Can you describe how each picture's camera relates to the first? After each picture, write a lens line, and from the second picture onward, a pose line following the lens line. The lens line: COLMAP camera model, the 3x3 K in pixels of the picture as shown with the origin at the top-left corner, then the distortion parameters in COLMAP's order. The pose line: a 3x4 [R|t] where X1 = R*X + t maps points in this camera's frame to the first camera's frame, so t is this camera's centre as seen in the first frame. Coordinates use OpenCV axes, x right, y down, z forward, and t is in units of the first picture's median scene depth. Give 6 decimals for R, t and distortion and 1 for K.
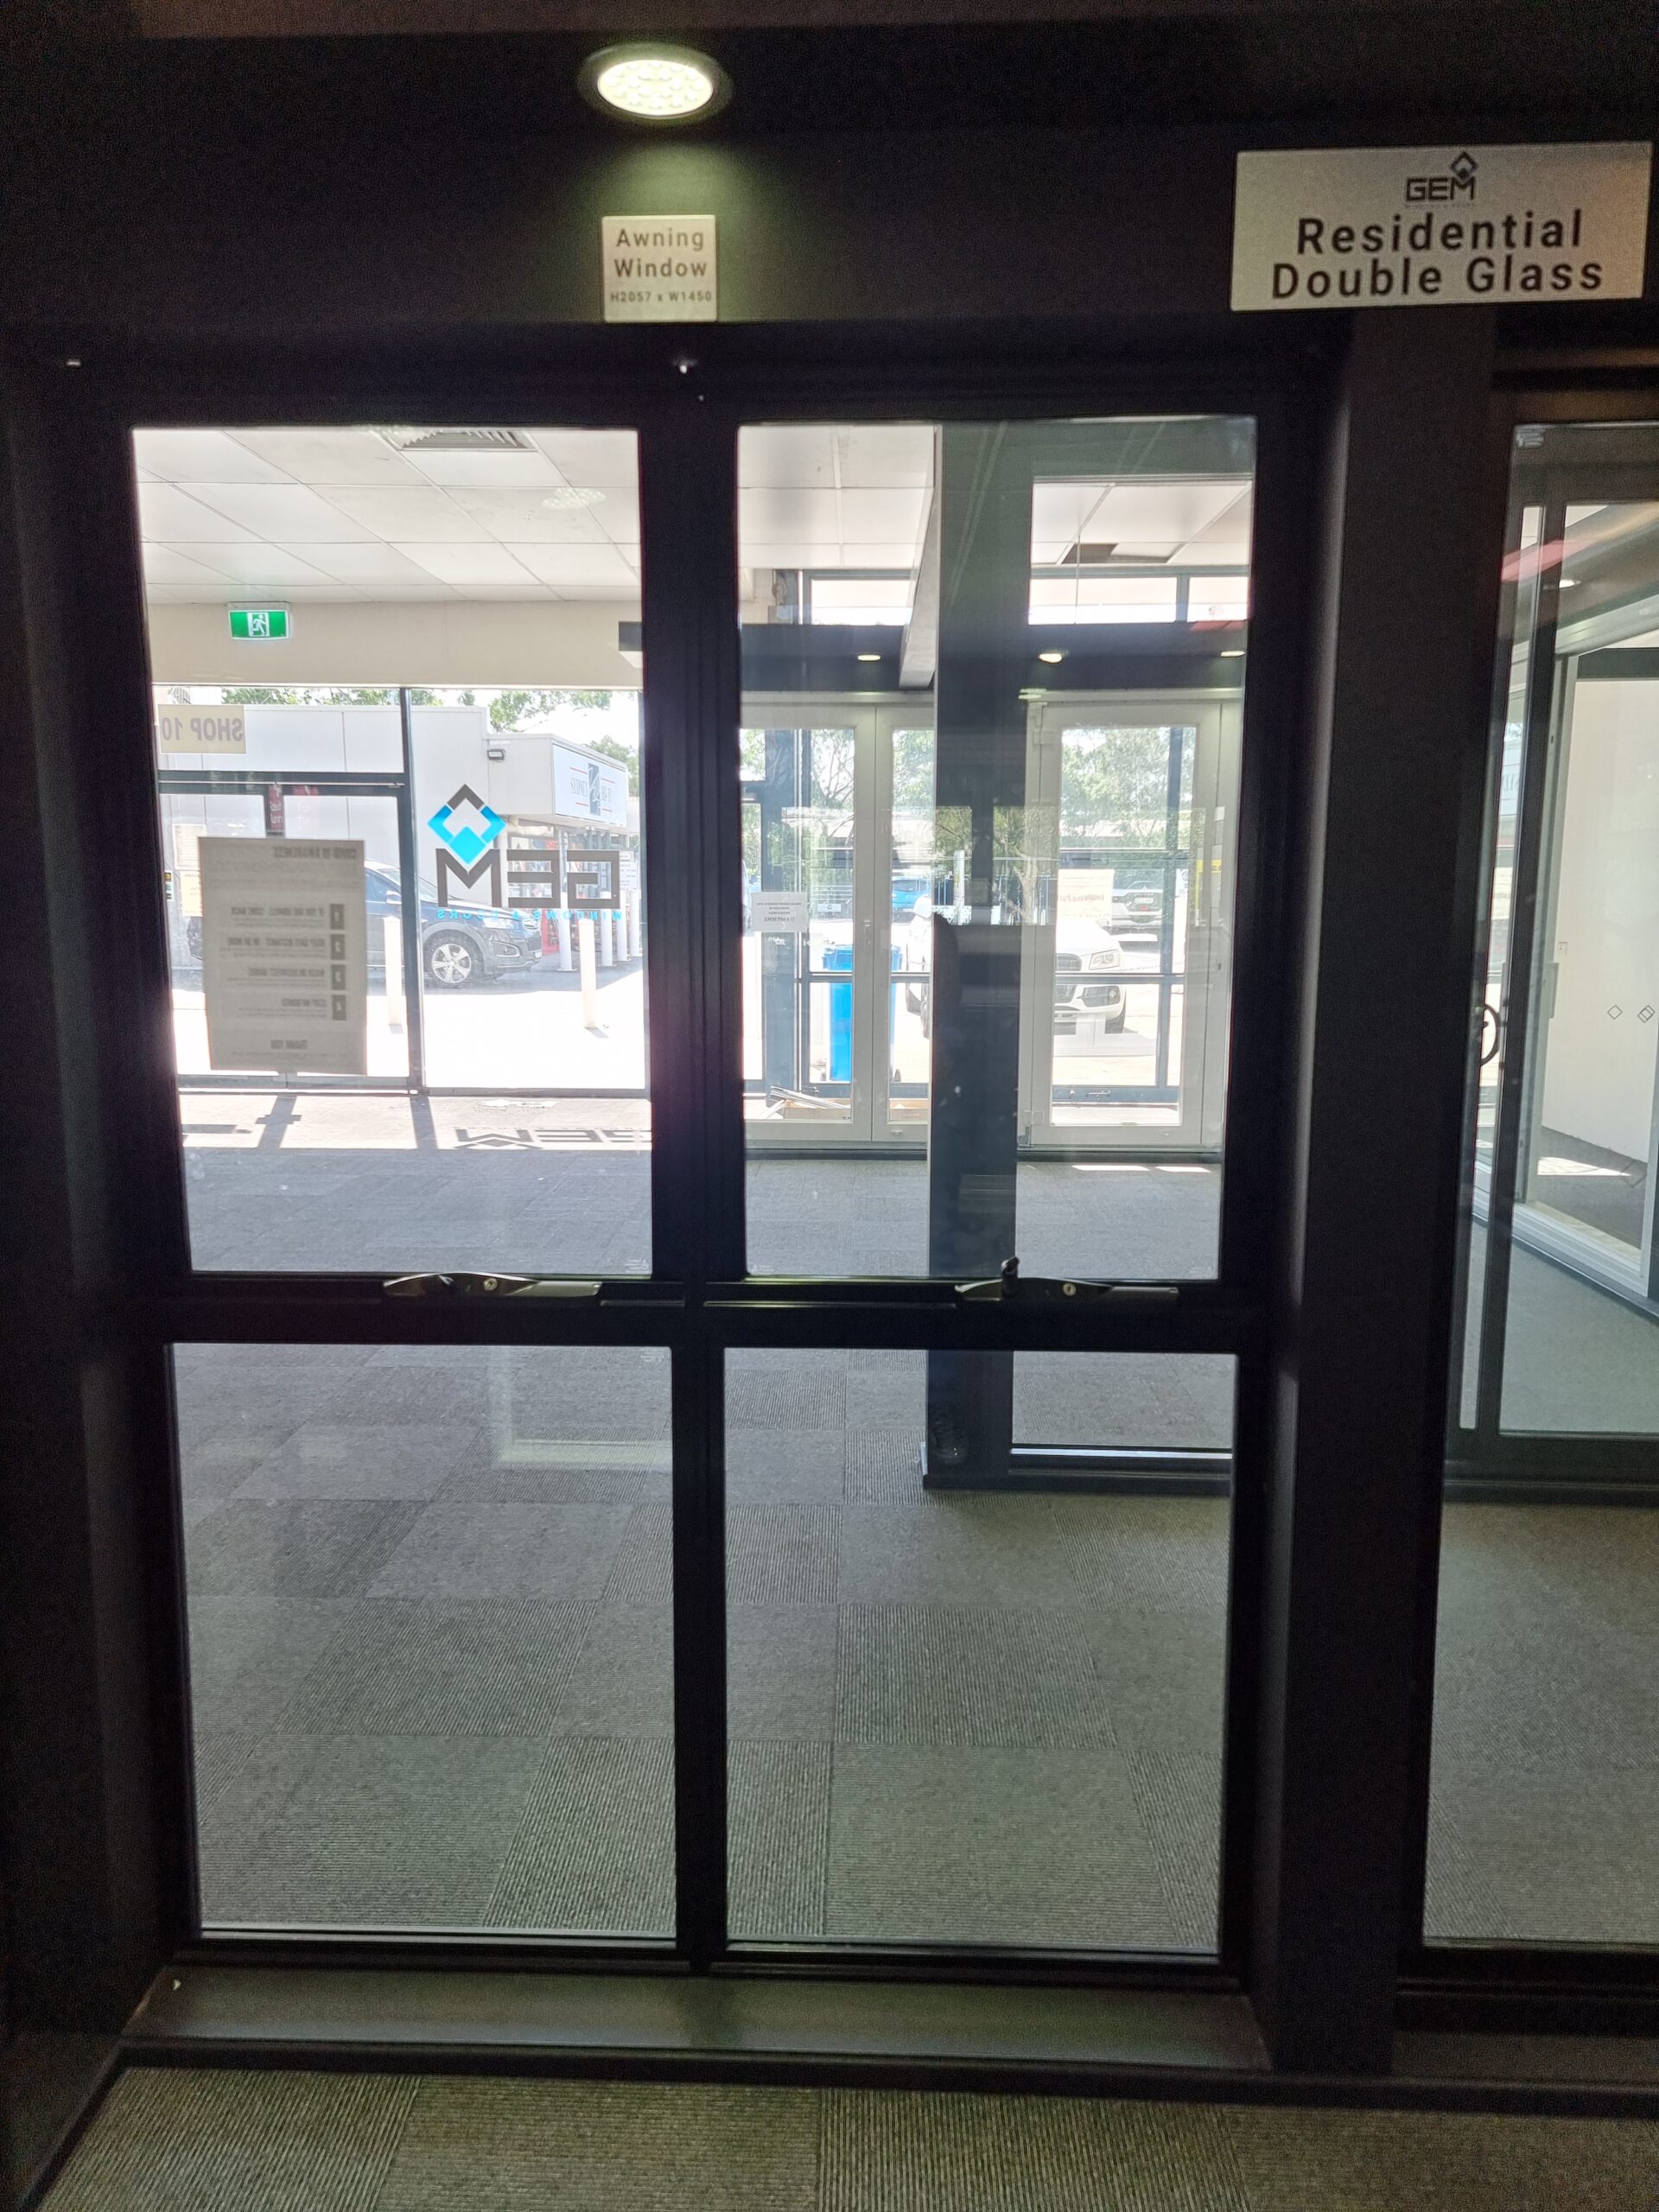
lens RADIAL K [[1543.1, 0, 803.6], [0, 1543.1, 1102.5], [0, 0, 1]] dist [0.093012, -0.083444]
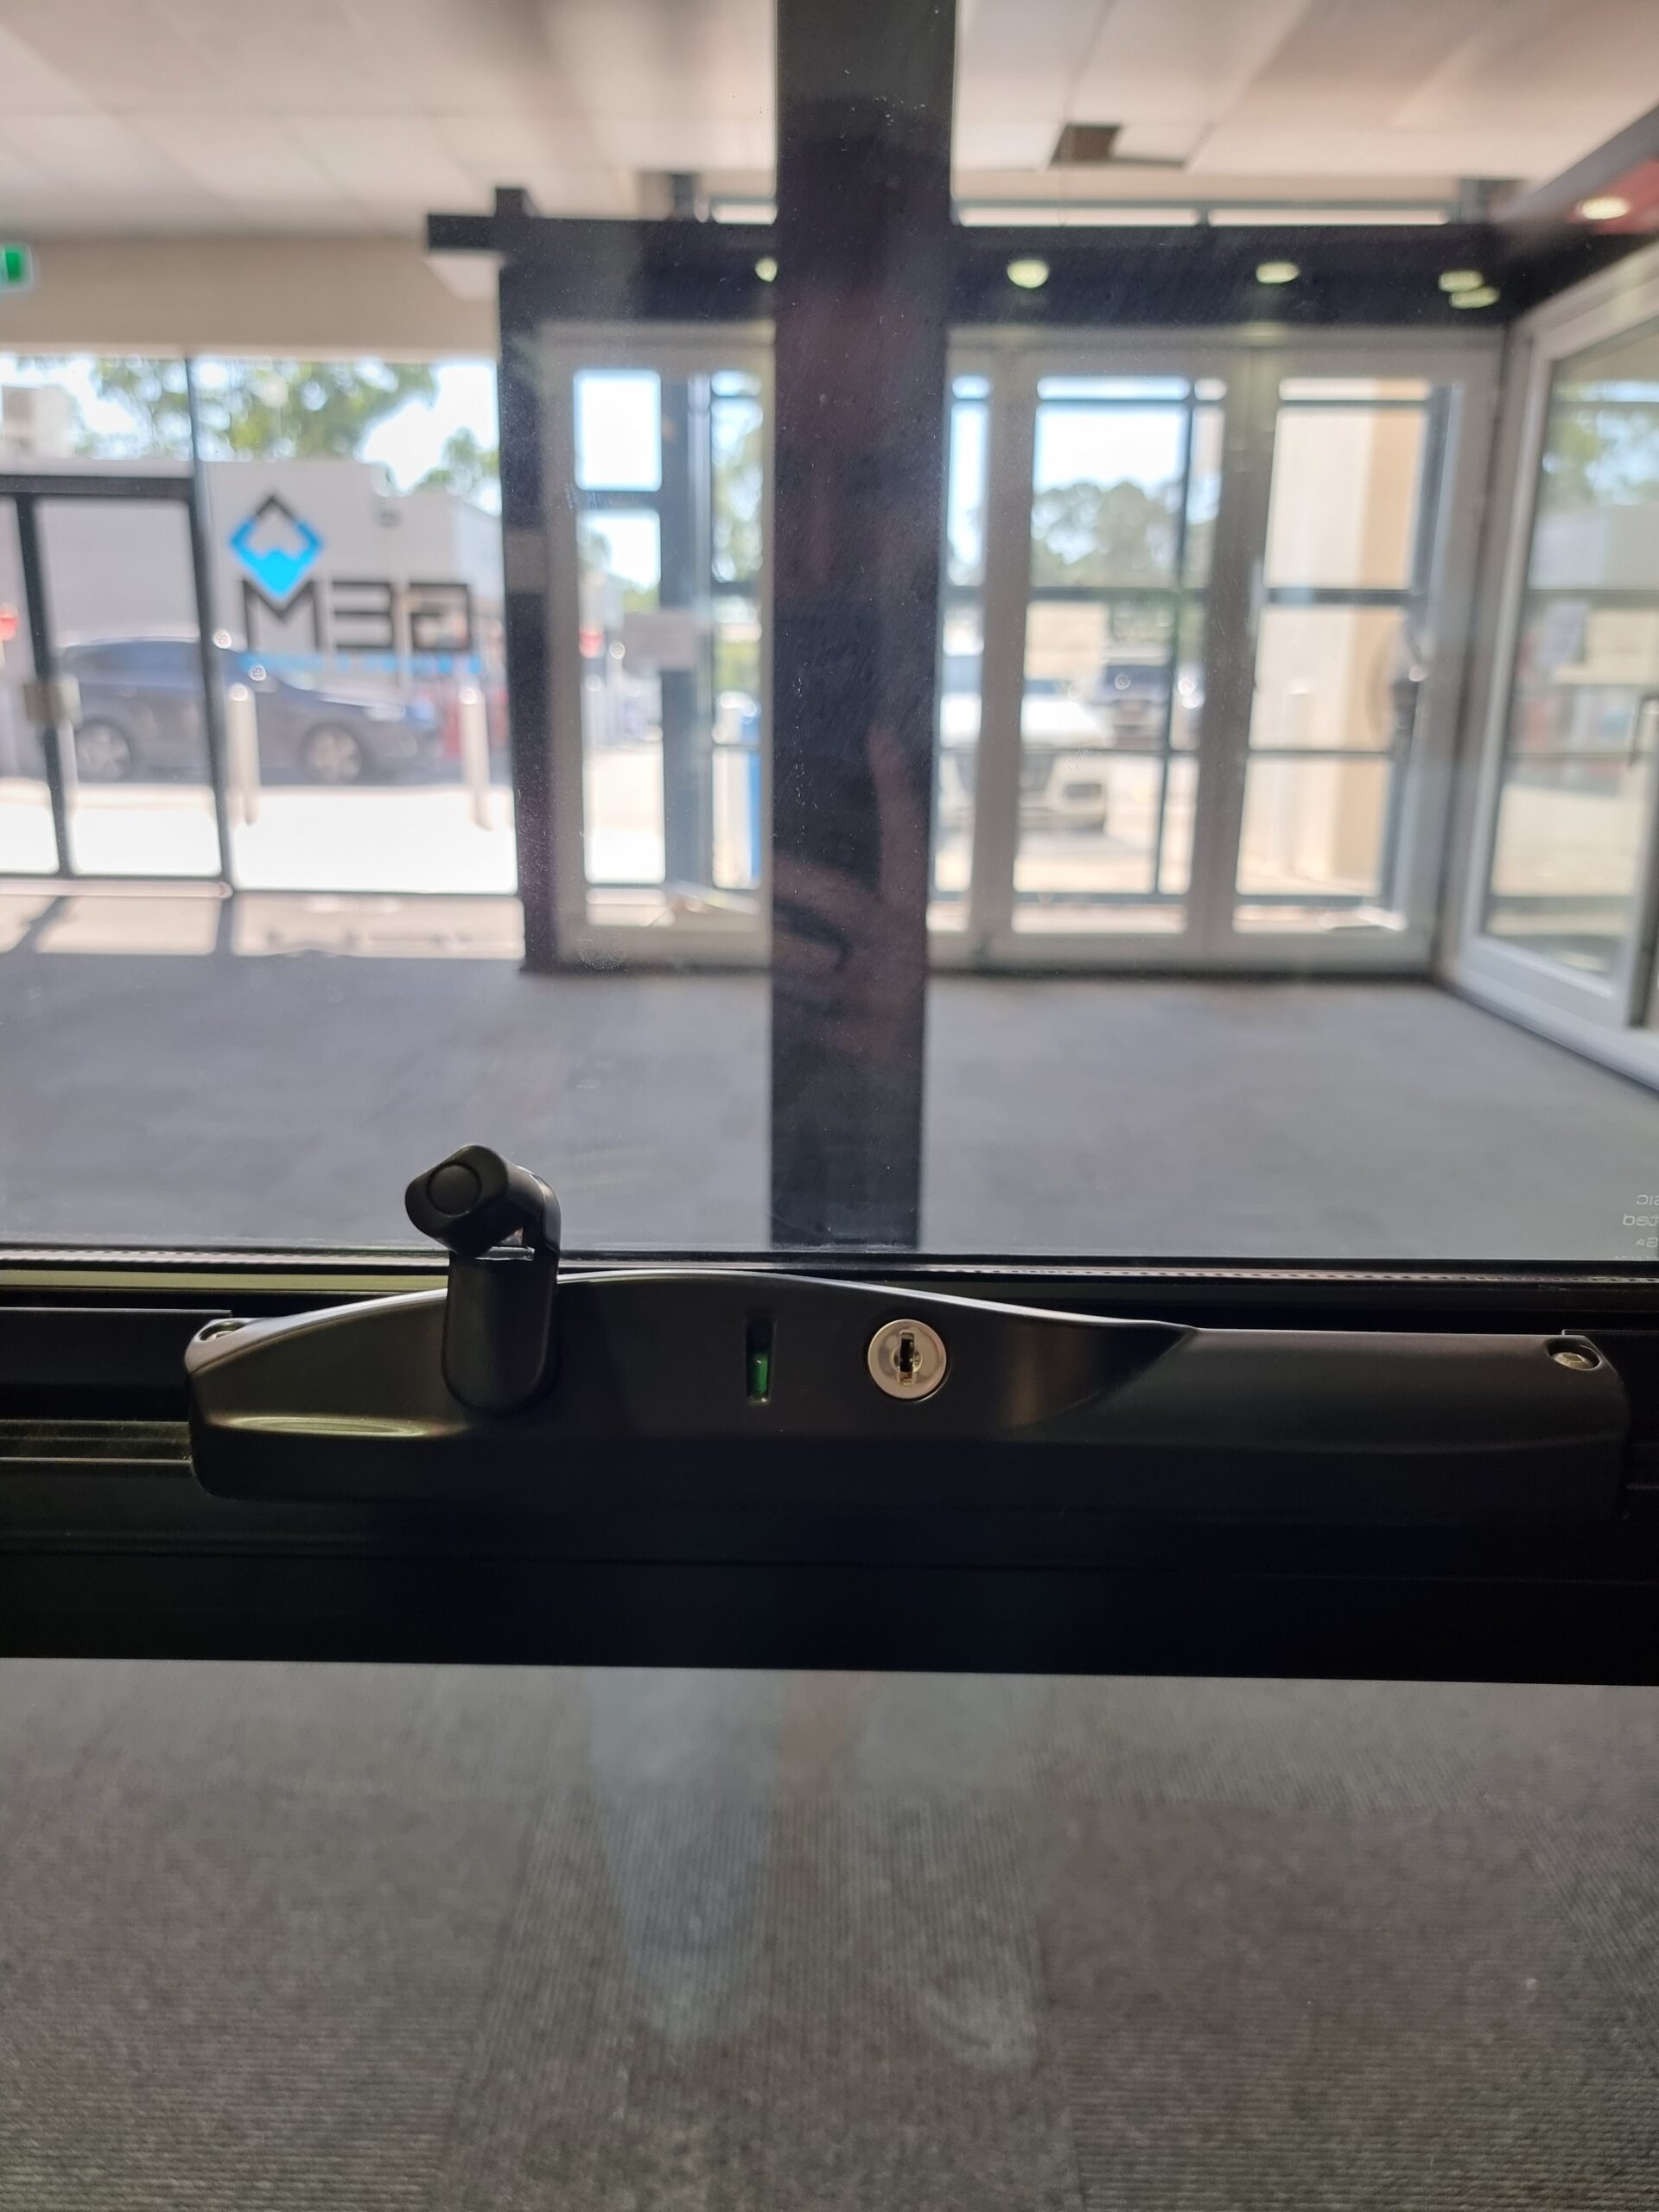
lens RADIAL K [[1541.6, 0, 815.4], [0, 1541.6, 1112.6], [0, 0, 1]] dist [0.076560, -0.040856]
pose [[0.999757, 0.001521, 0.021974, 0.100410], [-0.003880, 0.994173, 0.107727, 0.050407], [-0.021683, -0.107786, 0.993938, 0.524537]]
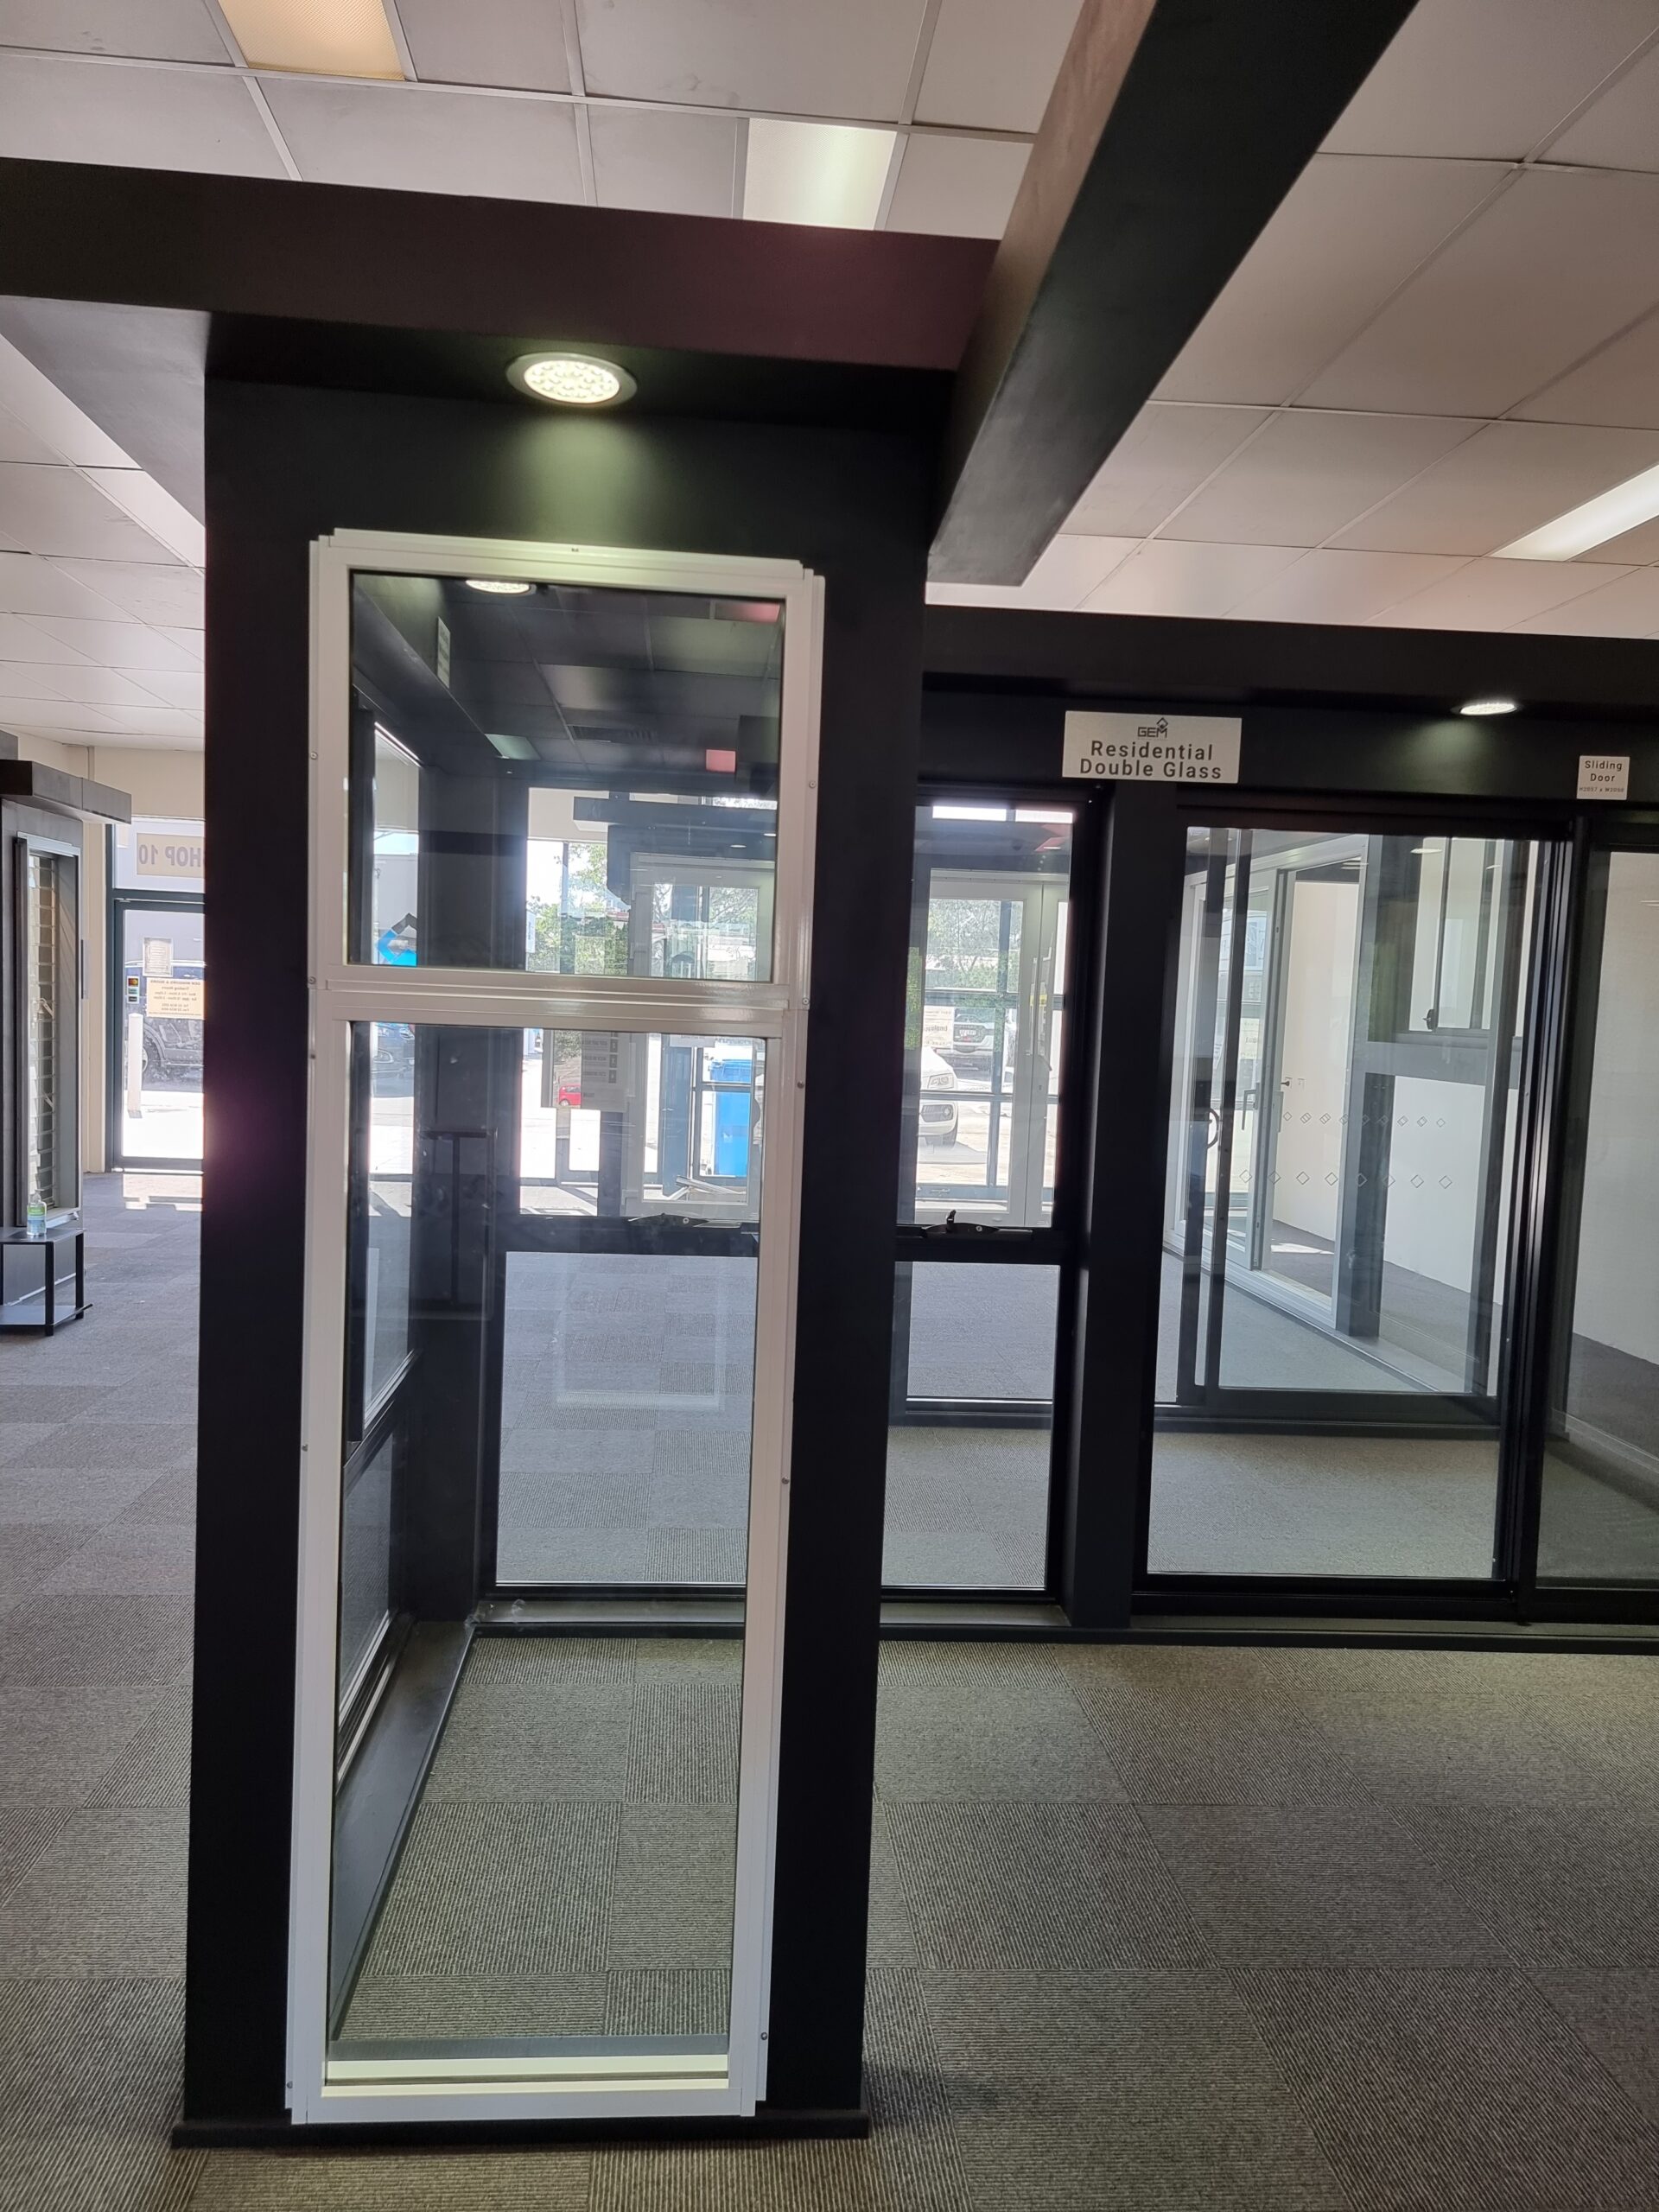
lens RADIAL K [[1541.6, 0, 815.4], [0, 1541.6, 1112.6], [0, 0, 1]] dist [0.076560, -0.040856]
pose [[0.992165, 0.030702, 0.121103, -0.152375], [-0.022071, 0.997162, -0.071976, 0.064008], [-0.122969, 0.068739, 0.990027, -0.511528]]
